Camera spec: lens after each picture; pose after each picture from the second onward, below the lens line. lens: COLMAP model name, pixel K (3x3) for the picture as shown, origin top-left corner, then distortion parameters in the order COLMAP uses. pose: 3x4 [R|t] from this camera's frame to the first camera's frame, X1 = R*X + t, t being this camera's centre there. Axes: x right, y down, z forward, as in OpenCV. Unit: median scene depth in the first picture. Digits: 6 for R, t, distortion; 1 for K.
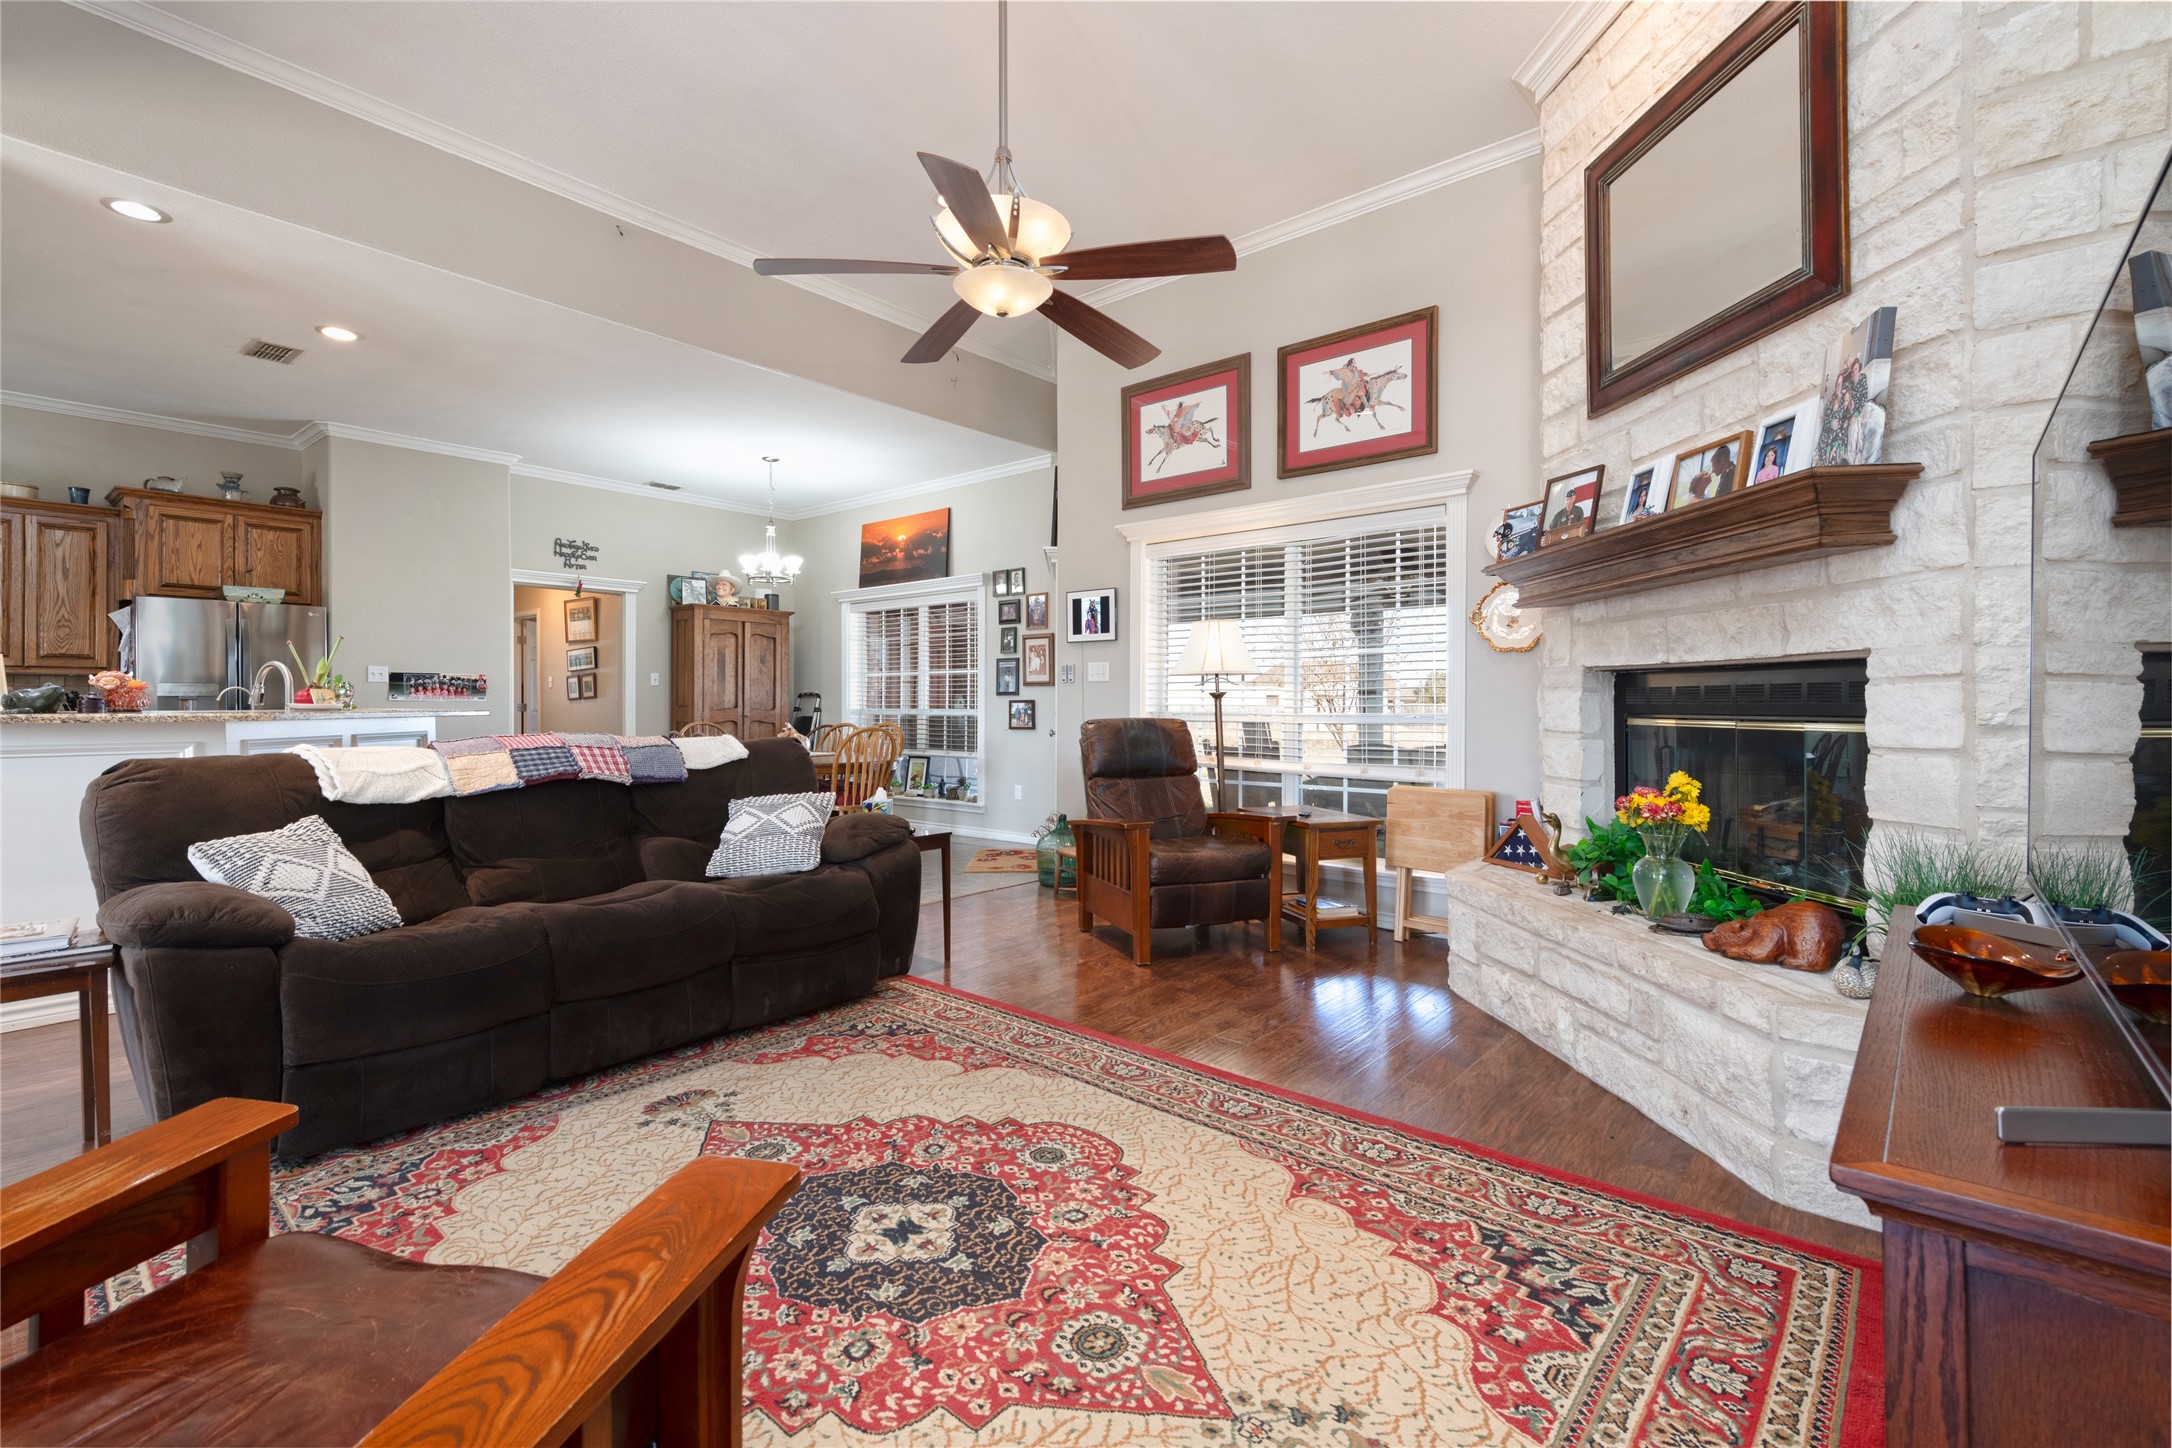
lens RADIAL K [[968.9, 0, 1096.8], [0, 968.9, 713.5], [0, 0, 1]] dist [0.001253, 0.000681]
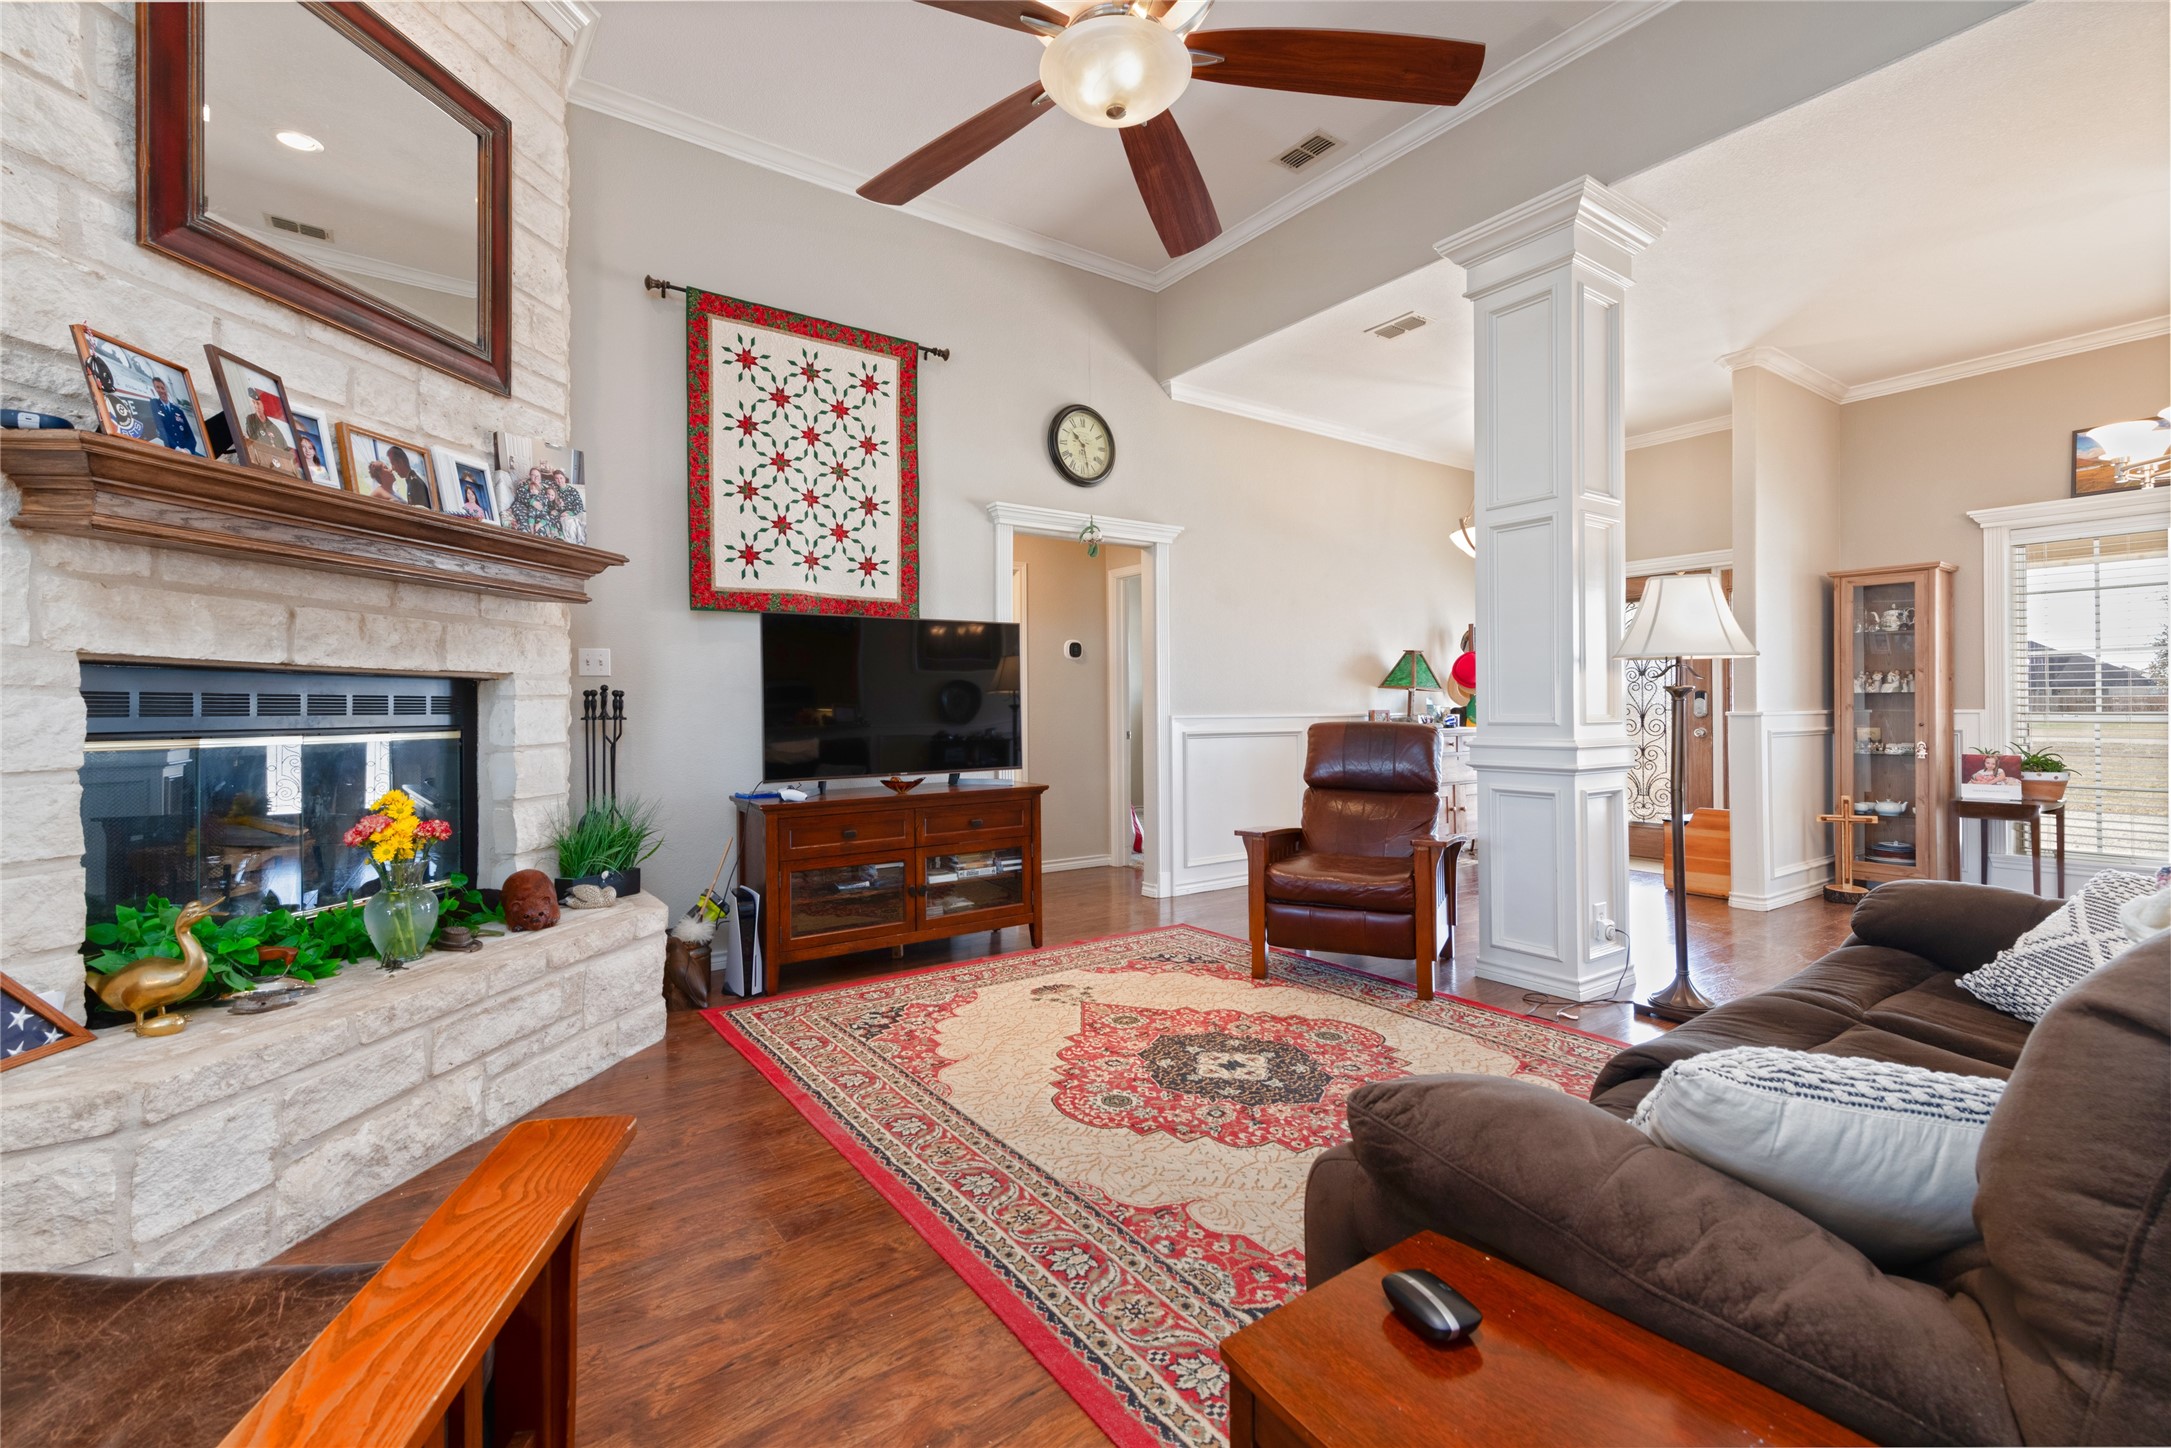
lens RADIAL K [[968.5, 0, 1091.4], [0, 968.5, 709.3], [0, 0, 1]] dist [0.001253, 0.000681]
pose [[-0.969730, 0.009202, 0.244005, -0.302425], [0.011505, 0.999902, 0.008016, -0.018355], [-0.243907, 0.010581, -0.969741, 2.093224]]
